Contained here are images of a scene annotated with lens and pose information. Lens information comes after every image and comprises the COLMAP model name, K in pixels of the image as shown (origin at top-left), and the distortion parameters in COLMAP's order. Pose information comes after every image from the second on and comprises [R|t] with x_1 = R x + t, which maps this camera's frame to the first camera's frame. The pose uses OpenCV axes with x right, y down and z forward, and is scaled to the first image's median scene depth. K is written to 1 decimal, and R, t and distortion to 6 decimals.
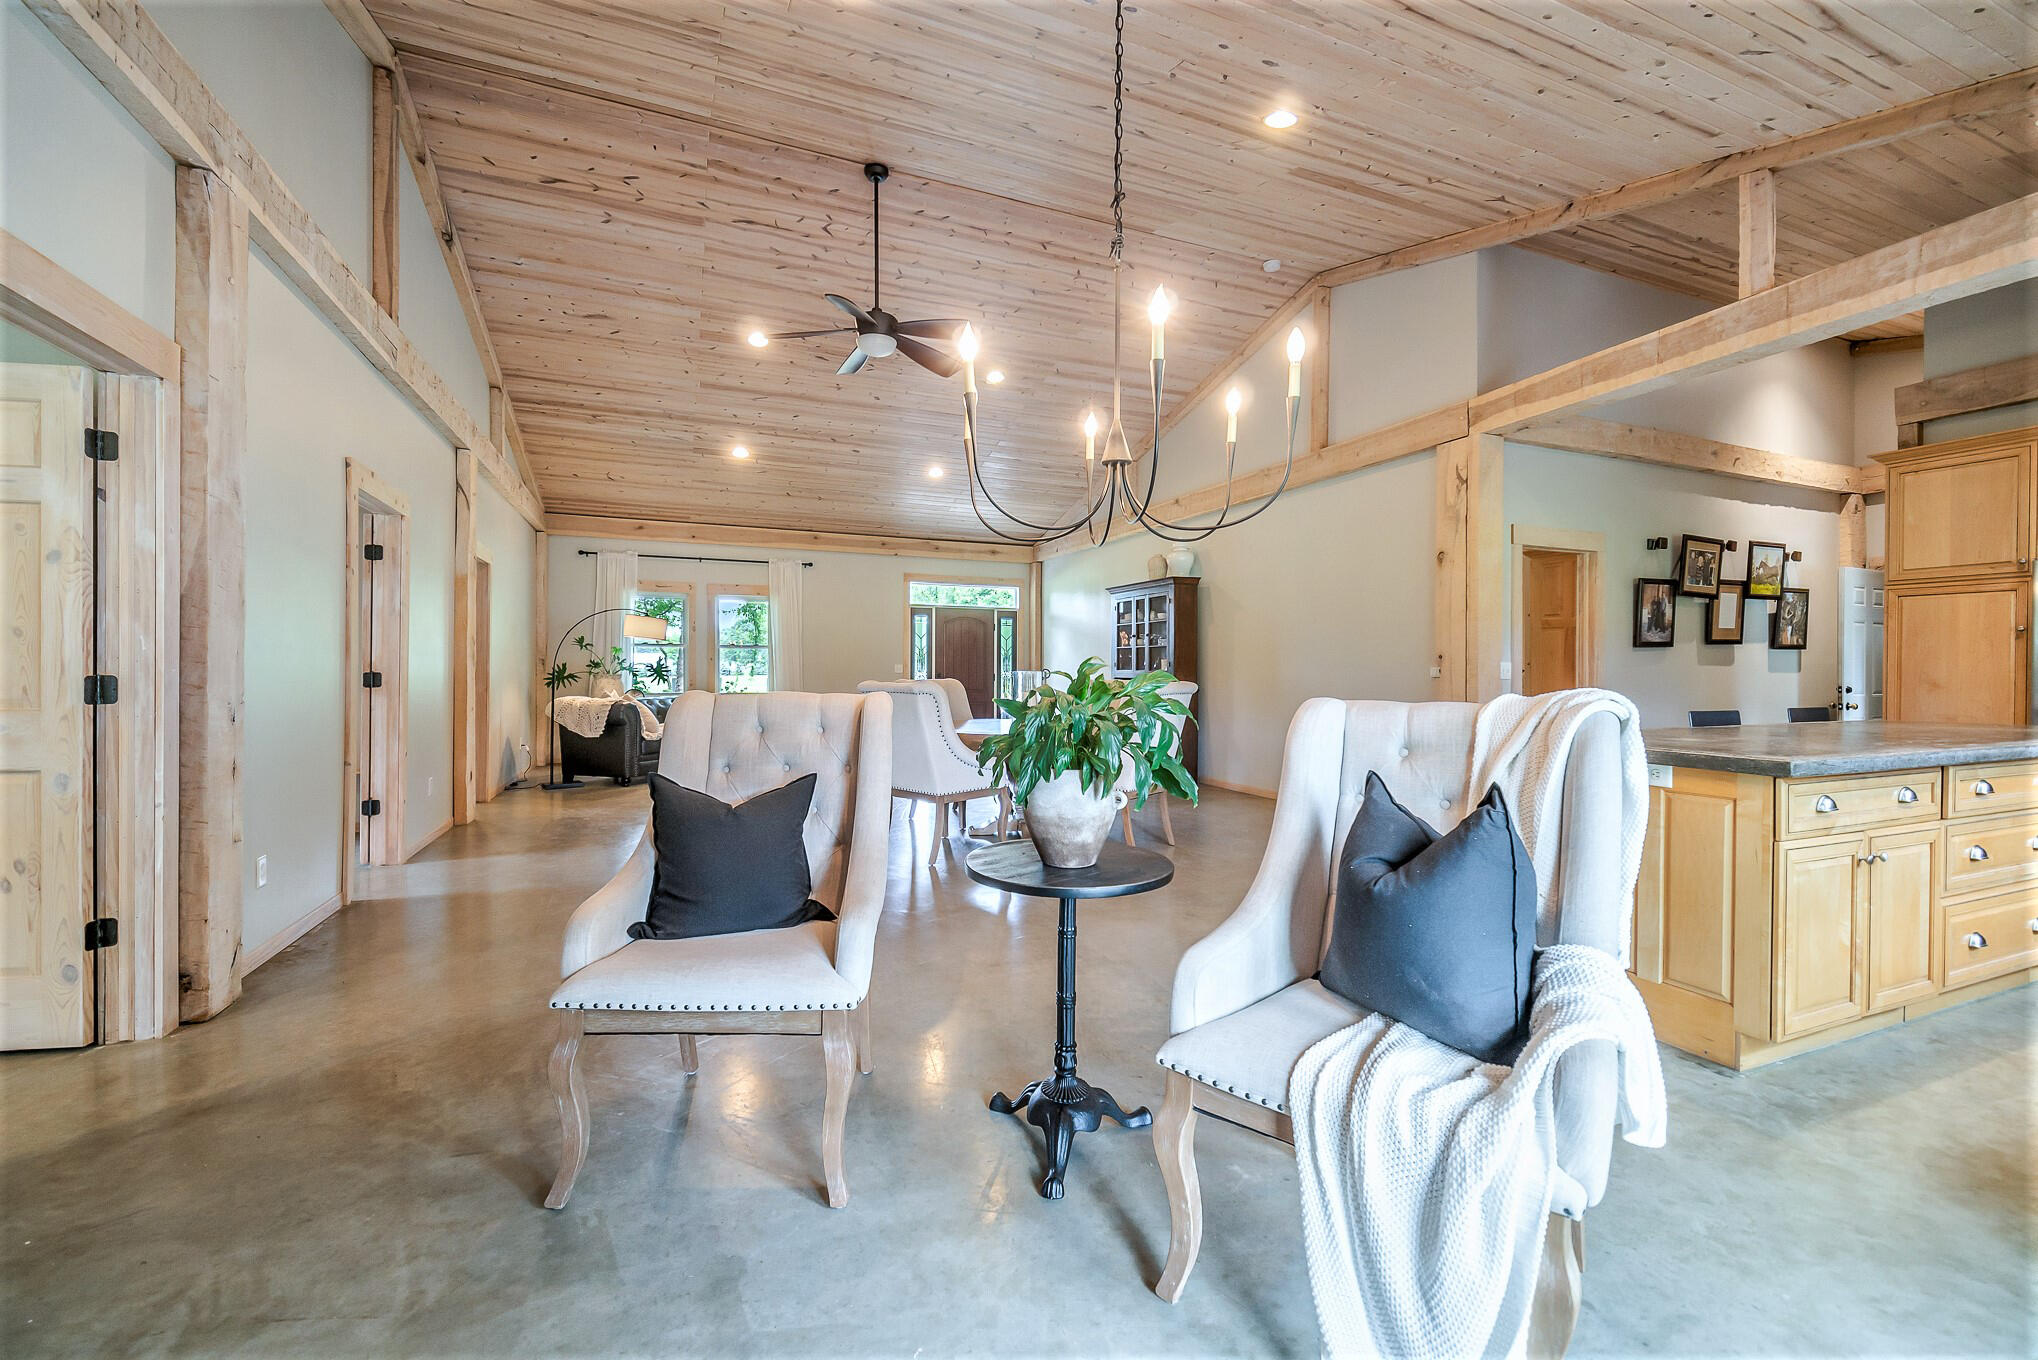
lens RADIAL K [[831.3, 0, 1031.1], [0, 831.3, 663.7], [0, 0, 1]] dist [-0.000766, -0.000100]
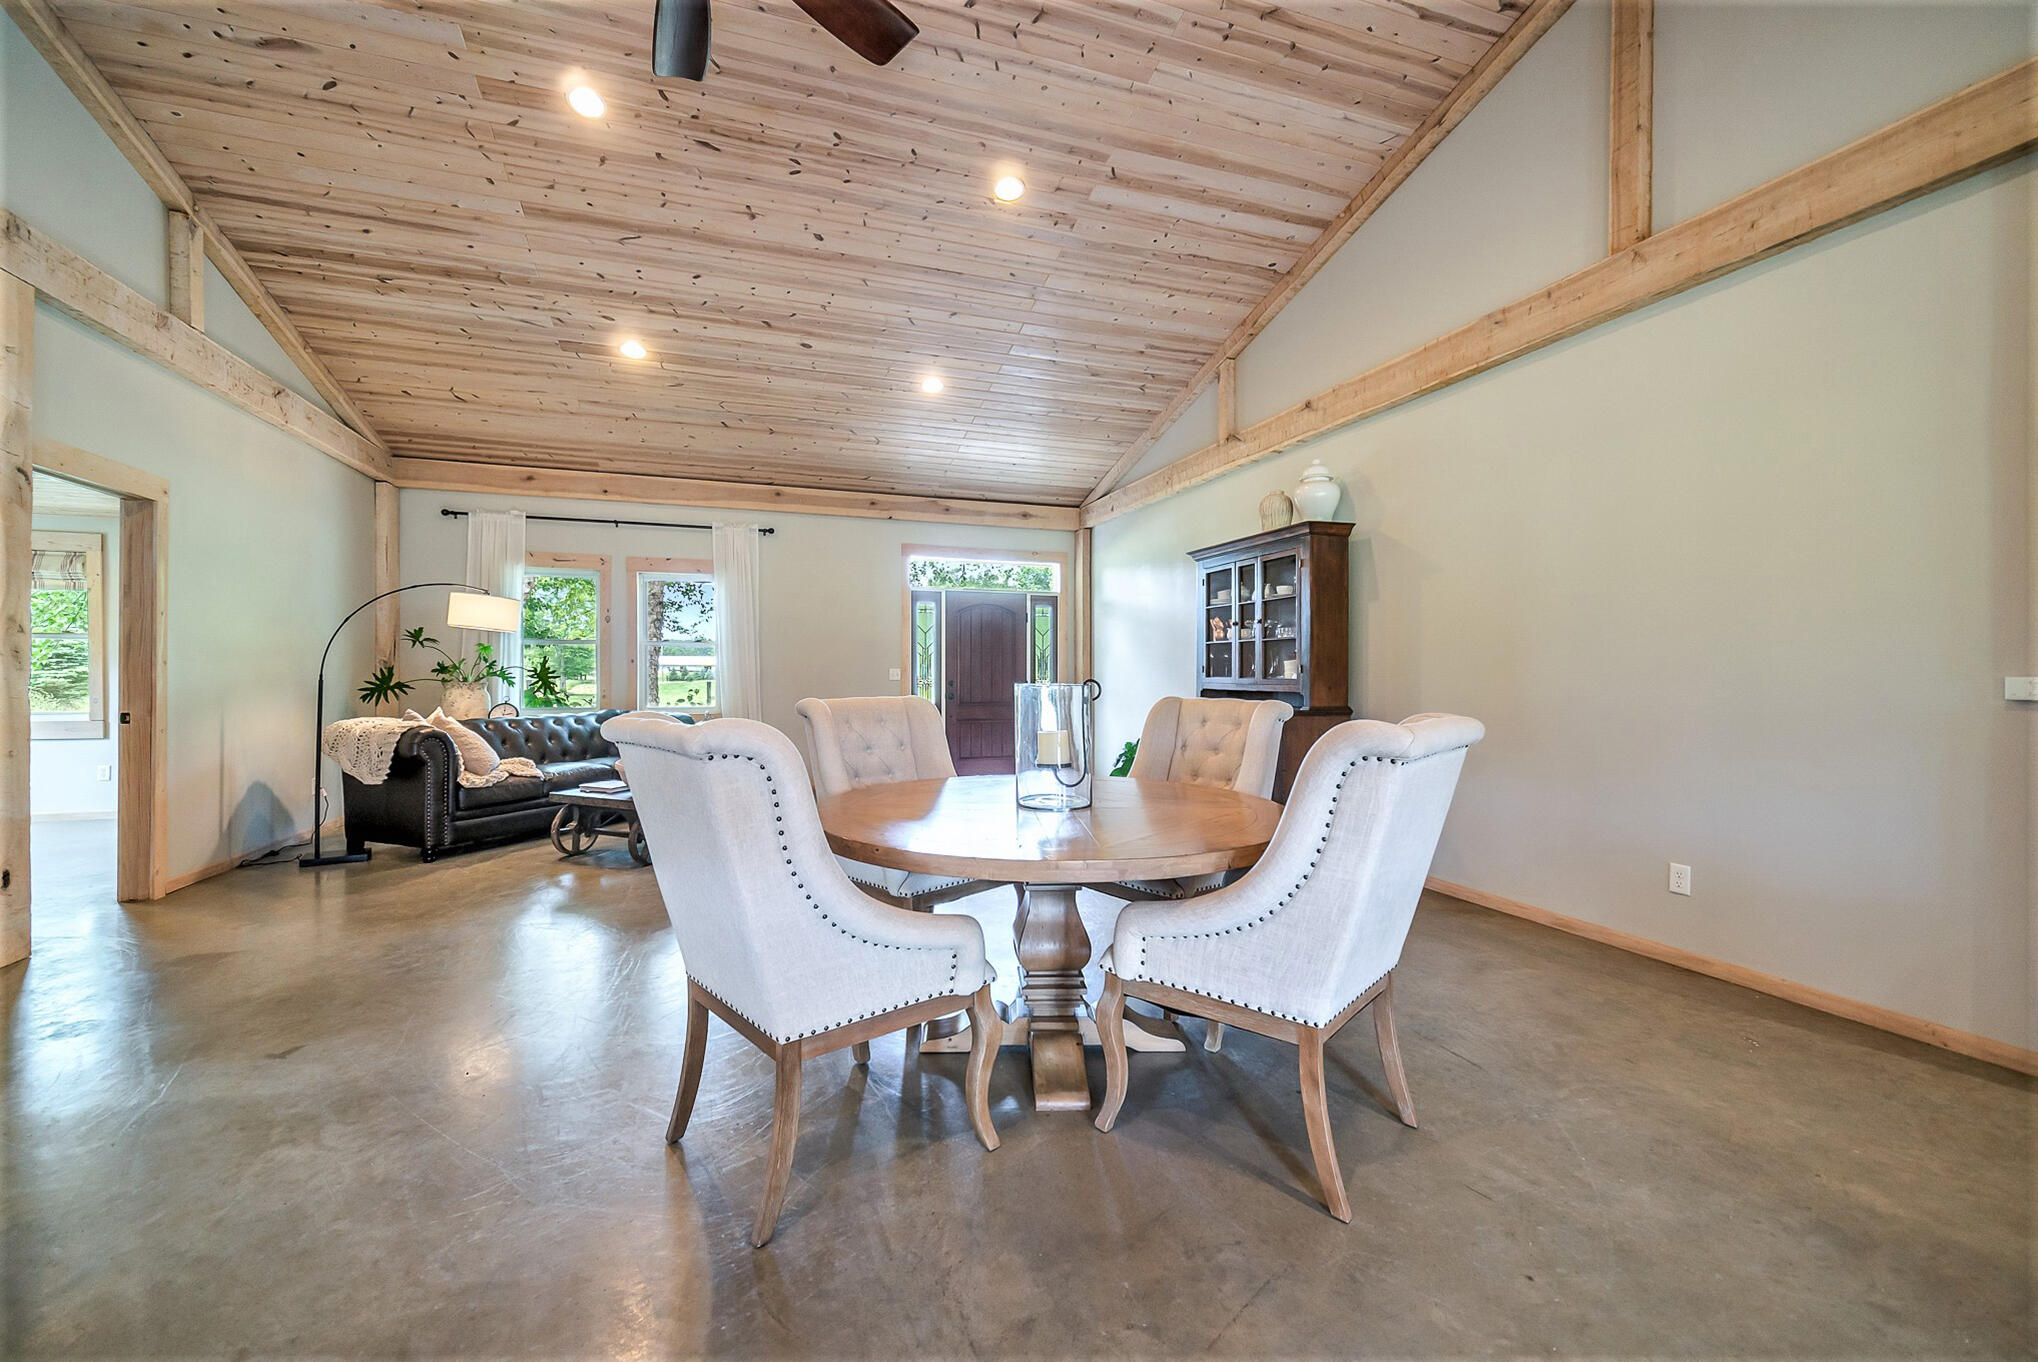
lens RADIAL K [[839.8, 0, 1019.1], [0, 839.8, 674.5], [0, 0, 1]] dist [-0.002581, -0.000538]
pose [[0.996810, 0.000465, -0.079806, 0.011730], [0.000239, 0.999961, 0.008812, -0.000412], [0.079807, -0.008803, 0.996771, 0.364477]]
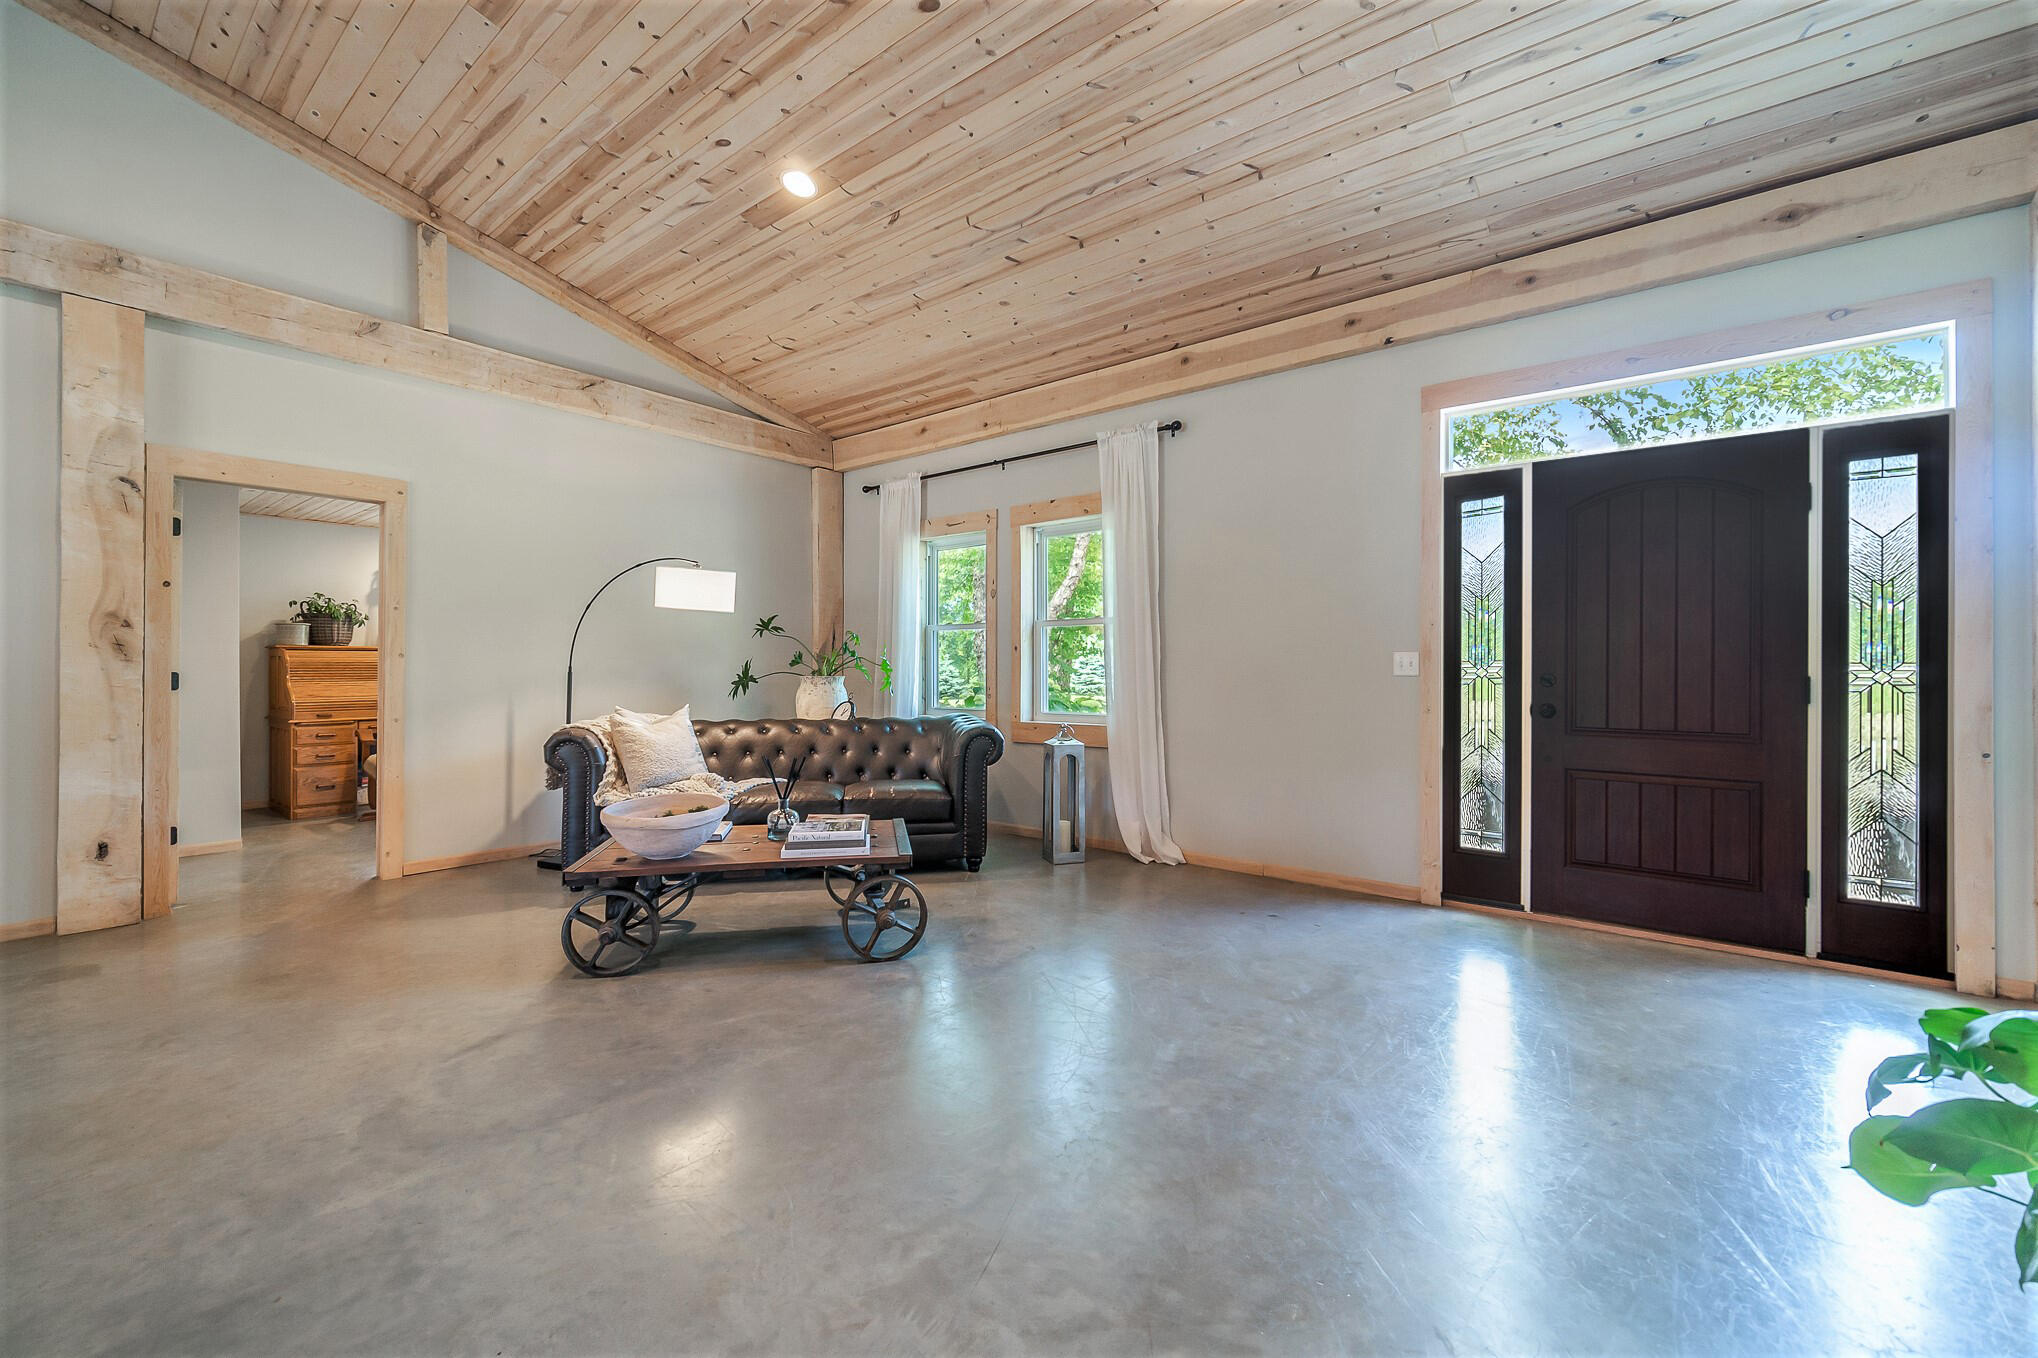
lens RADIAL K [[813.3, 0, 1013.1], [0, 813.3, 670.4], [0, 0, 1]] dist [0.001049, -0.000082]
pose [[0.462473, 0.001164, -0.886633, 0.094562], [0.010596, 0.999920, 0.006839, 0.006951], [0.886570, -0.012558, 0.462424, 0.924208]]
